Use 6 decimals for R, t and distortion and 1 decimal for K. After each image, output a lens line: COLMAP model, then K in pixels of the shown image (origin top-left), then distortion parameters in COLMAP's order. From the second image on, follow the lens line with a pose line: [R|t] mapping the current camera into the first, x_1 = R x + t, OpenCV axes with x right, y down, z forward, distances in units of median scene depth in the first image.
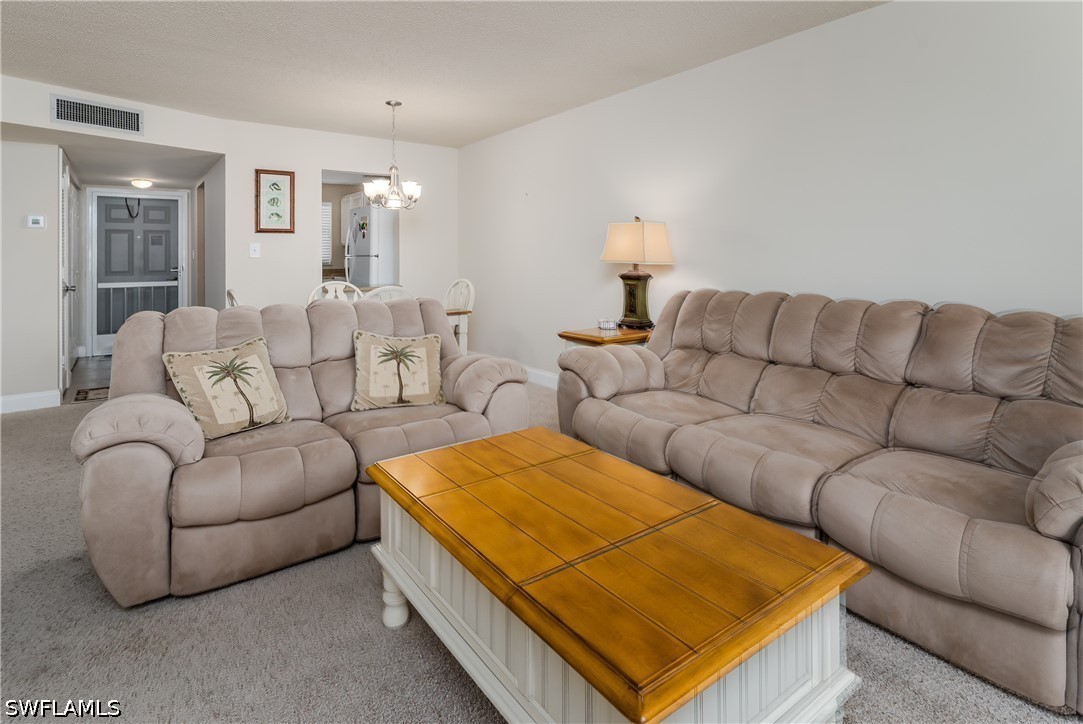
lens RADIAL K [[524.2, 0, 545.6], [0, 524.2, 249.1], [0, 0, 1]] dist [0.001294, -0.000281]
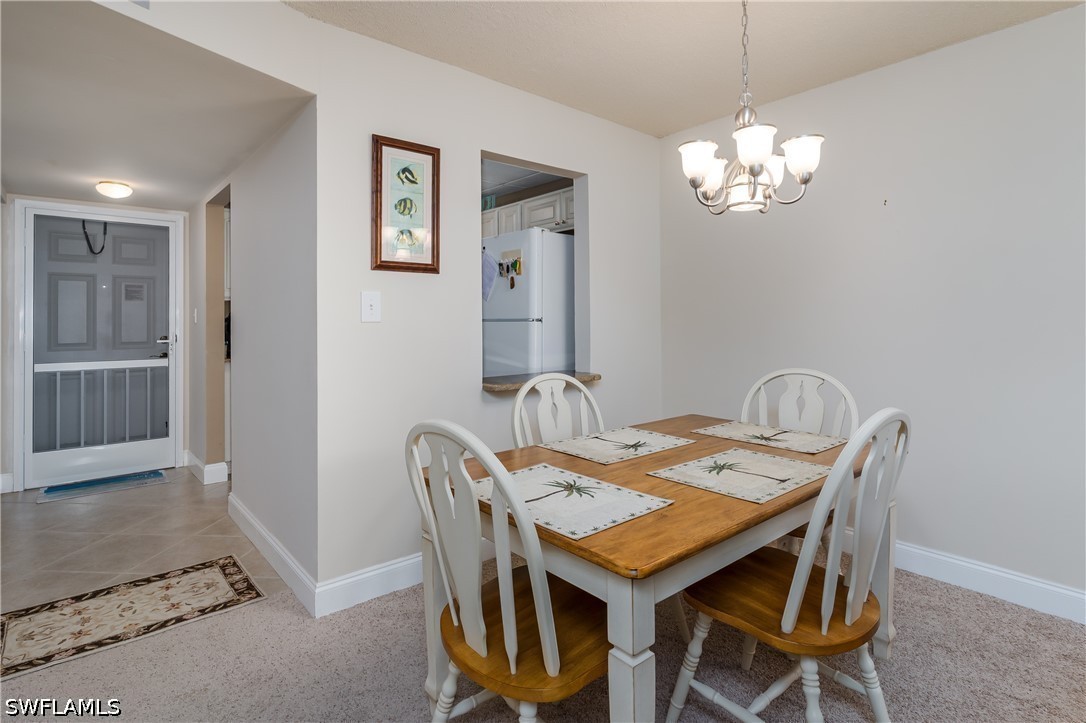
lens RADIAL K [[539.4, 0, 530.6], [0, 539.4, 315.5], [0, 0, 1]] dist [-0.000382, -0.000139]
pose [[0.999455, 0.004772, 0.032665, -0.408766], [-0.004838, 0.999986, 0.001925, 0.008975], [-0.032655, -0.002082, 0.999465, 0.486083]]
